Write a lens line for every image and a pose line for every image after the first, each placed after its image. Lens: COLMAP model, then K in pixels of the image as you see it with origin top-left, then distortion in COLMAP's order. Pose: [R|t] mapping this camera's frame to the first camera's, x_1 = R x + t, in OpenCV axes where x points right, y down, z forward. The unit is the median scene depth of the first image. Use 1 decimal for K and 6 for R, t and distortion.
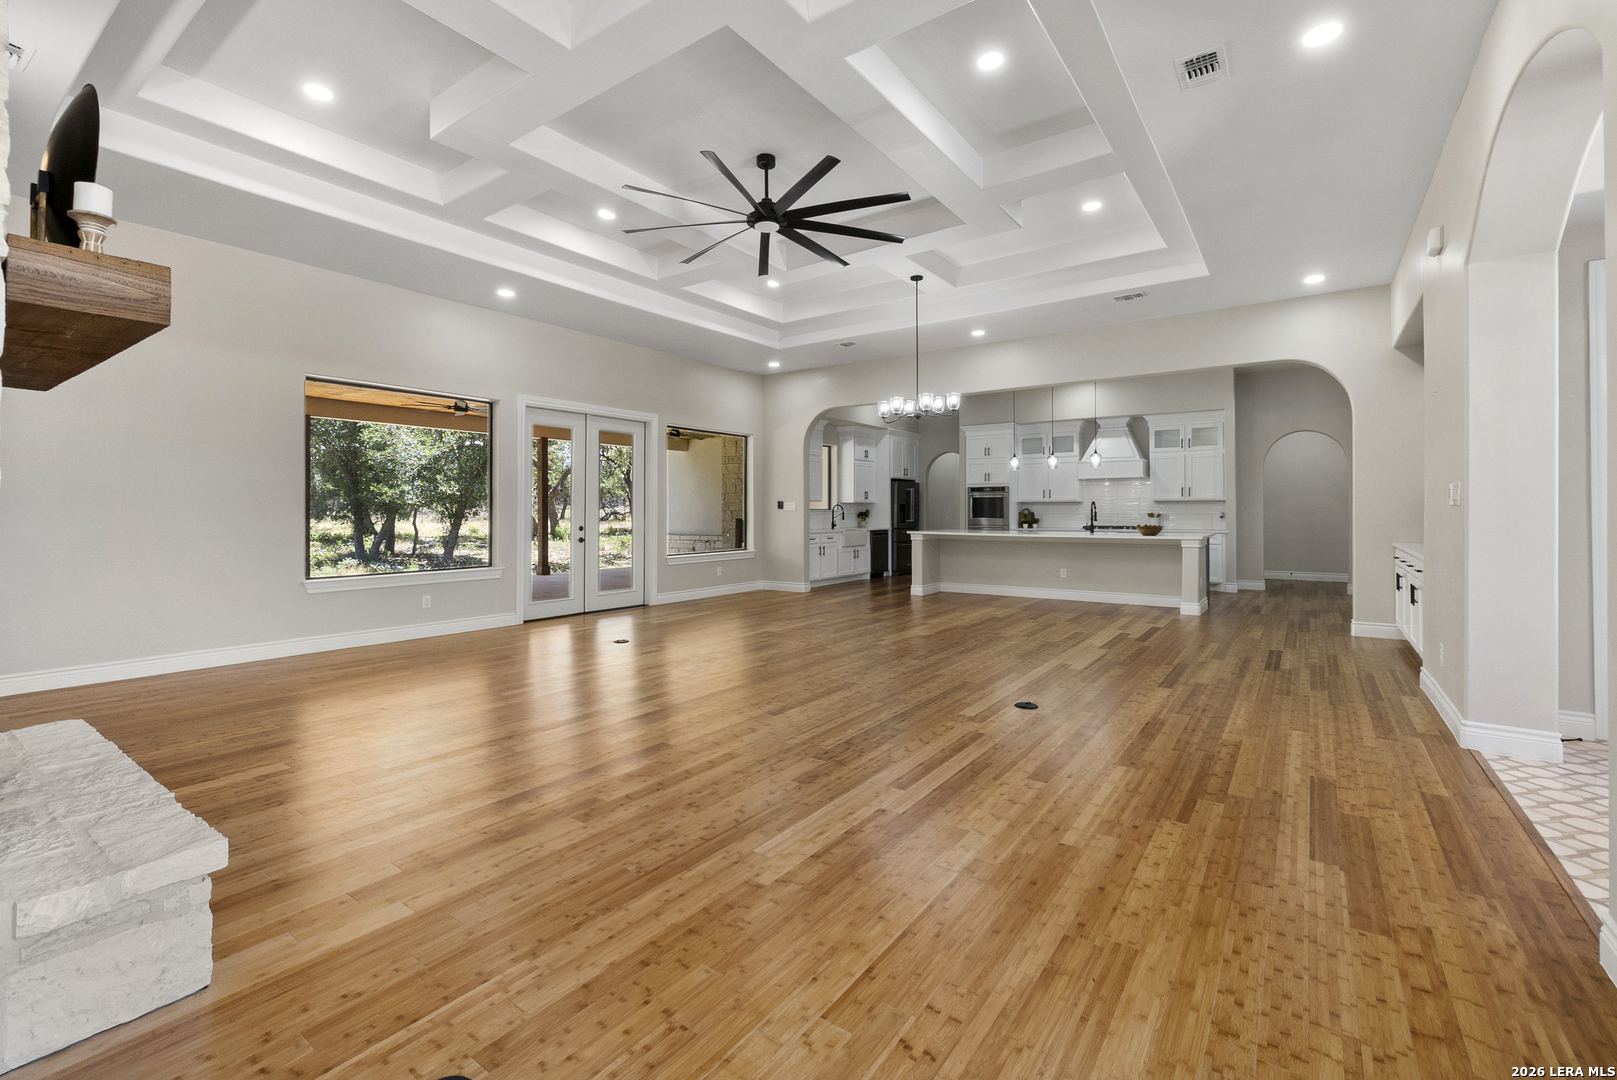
lens RADIAL K [[706.9, 0, 800.3], [0, 706.9, 519.8], [0, 0, 1]] dist [-0.007636, 0.000602]
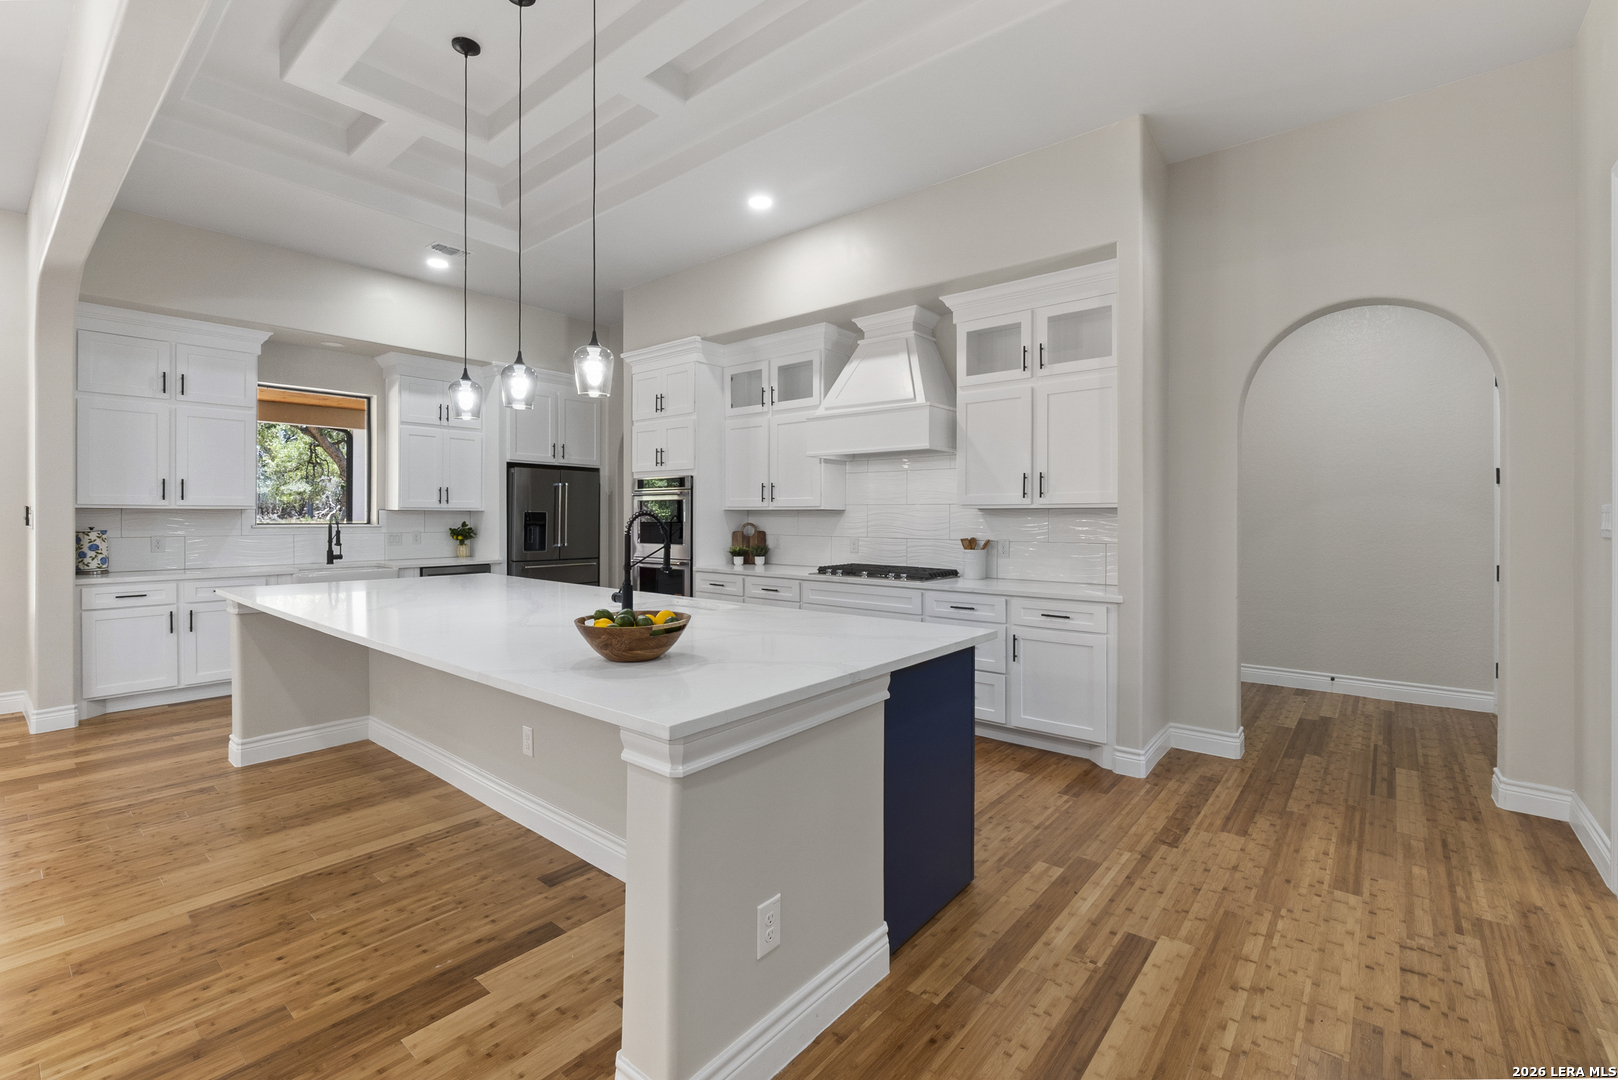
lens RADIAL K [[707.3, 0, 800.8], [0, 707.3, 519.8], [0, 0, 1]] dist [-0.007636, 0.000602]
pose [[0.996804, 0.005216, -0.079713, 0.403323], [-0.005840, 0.999954, -0.007602, -0.015582], [0.079670, 0.008043, 0.996789, 0.544080]]
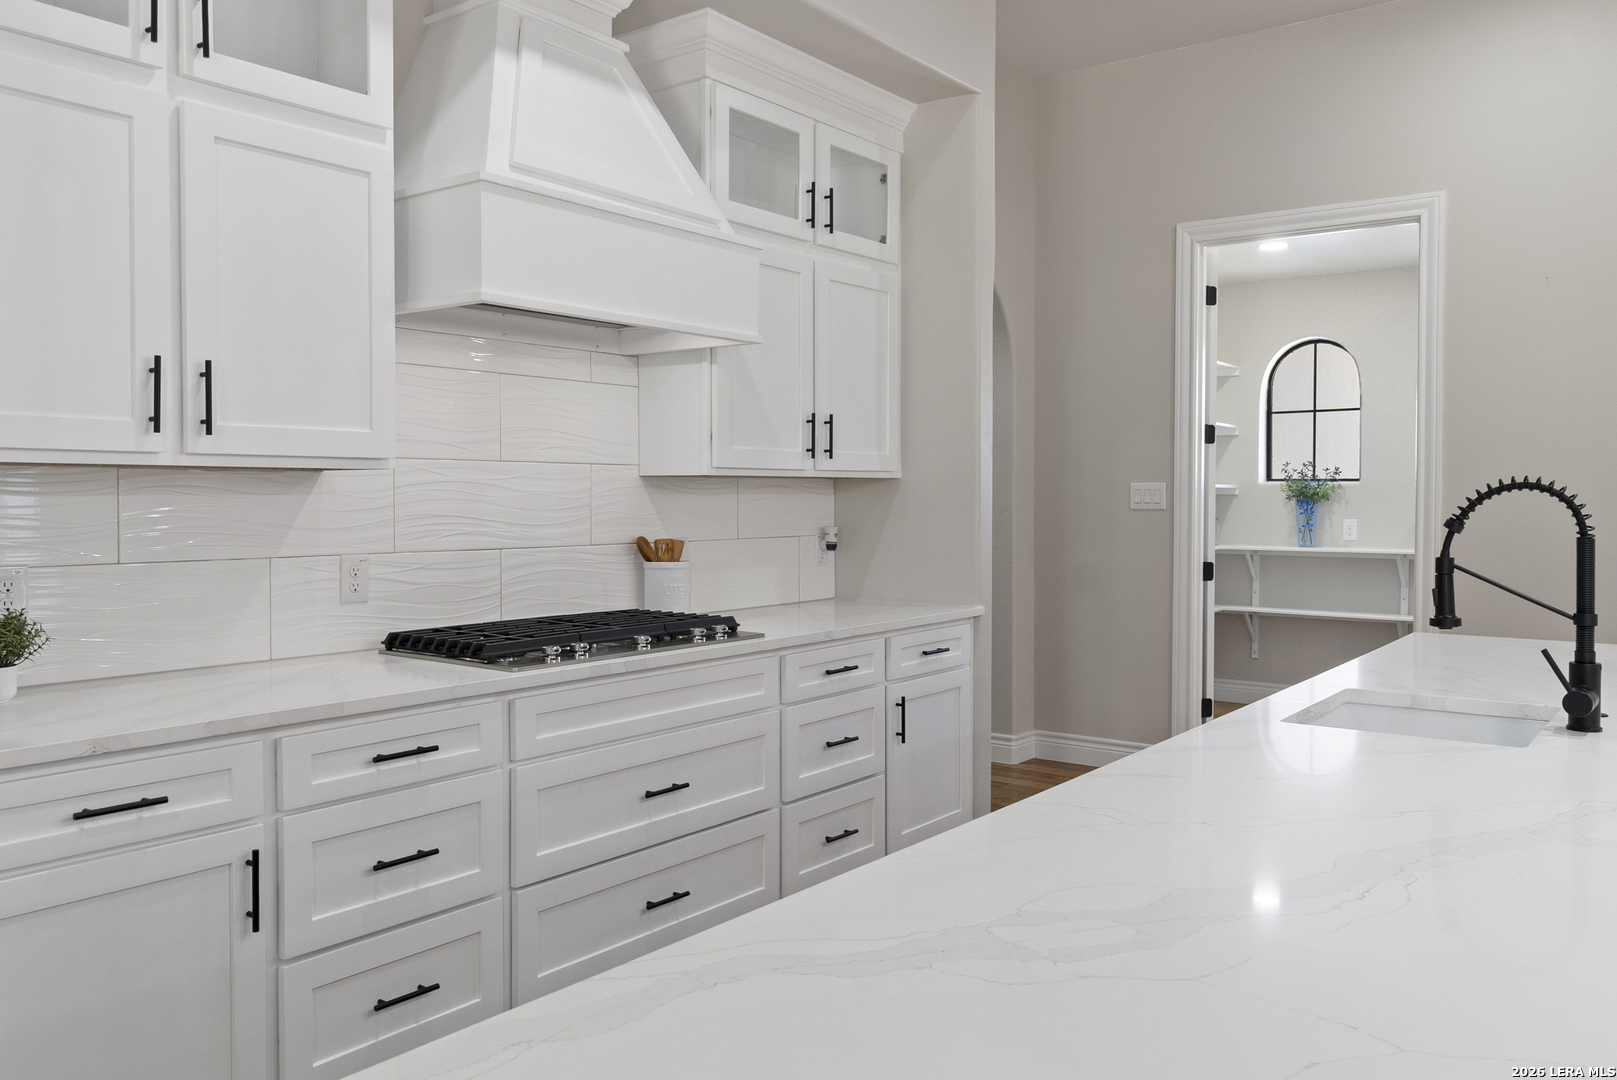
lens RADIAL K [[1247.8, 0, 802.4], [0, 1247.8, 534.7], [0, 0, 1]] dist [-0.003341, -0.002746]
pose [[0.024635, -0.028772, 0.999282, 0.149822], [0.013997, 0.999498, 0.028433, -0.018520], [-0.999599, 0.013286, 0.025025, 0.888093]]
